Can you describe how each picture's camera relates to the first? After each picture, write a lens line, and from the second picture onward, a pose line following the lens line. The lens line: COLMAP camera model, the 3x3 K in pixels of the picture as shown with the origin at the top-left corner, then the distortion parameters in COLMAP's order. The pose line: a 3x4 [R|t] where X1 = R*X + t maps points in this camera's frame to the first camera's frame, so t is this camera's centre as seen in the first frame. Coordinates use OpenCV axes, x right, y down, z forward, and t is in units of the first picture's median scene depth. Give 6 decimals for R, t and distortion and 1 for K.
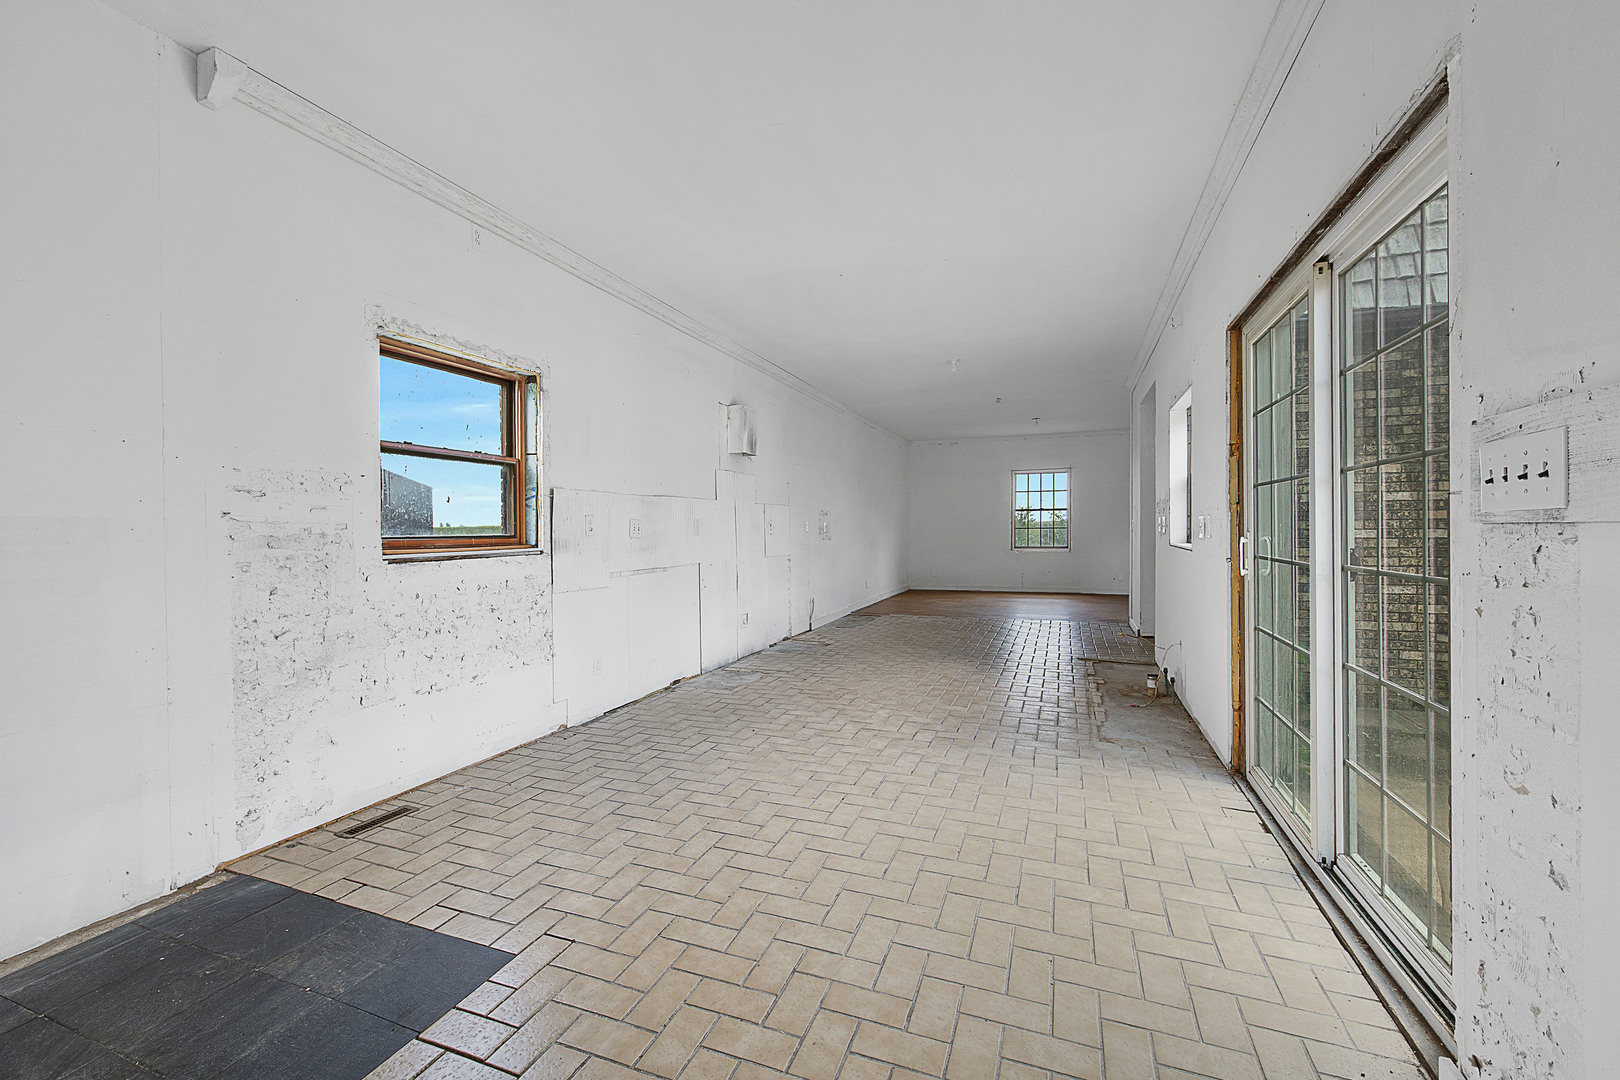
lens RADIAL K [[659.3, 0, 810.0], [0, 659.3, 540.0], [0, 0, 1]] dist [-0.012248, 0.000018]
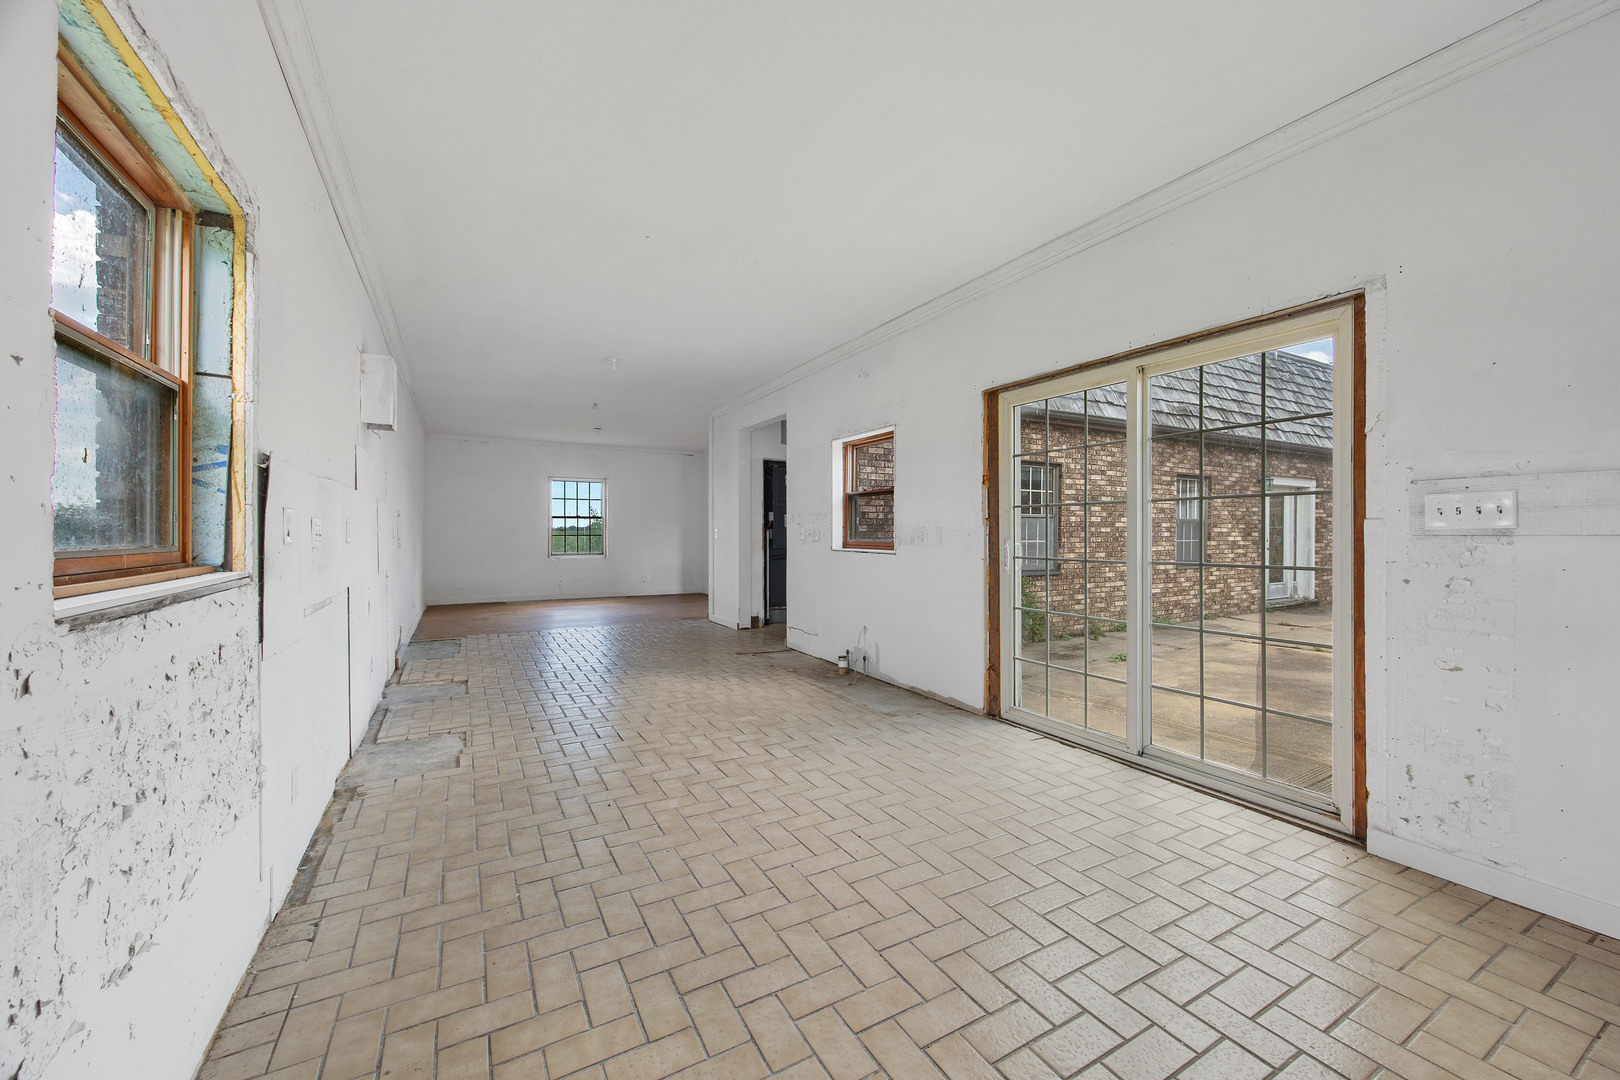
lens RADIAL K [[614.3, 0, 799.1], [0, 614.3, 535.8], [0, 0, 1]] dist [-0.002498, 0.000067]
pose [[0.648582, 0.005018, 0.761128, -0.492341], [0.008344, 0.999871, -0.013702, -0.004377], [-0.761099, 0.015238, 0.648457, 0.394286]]
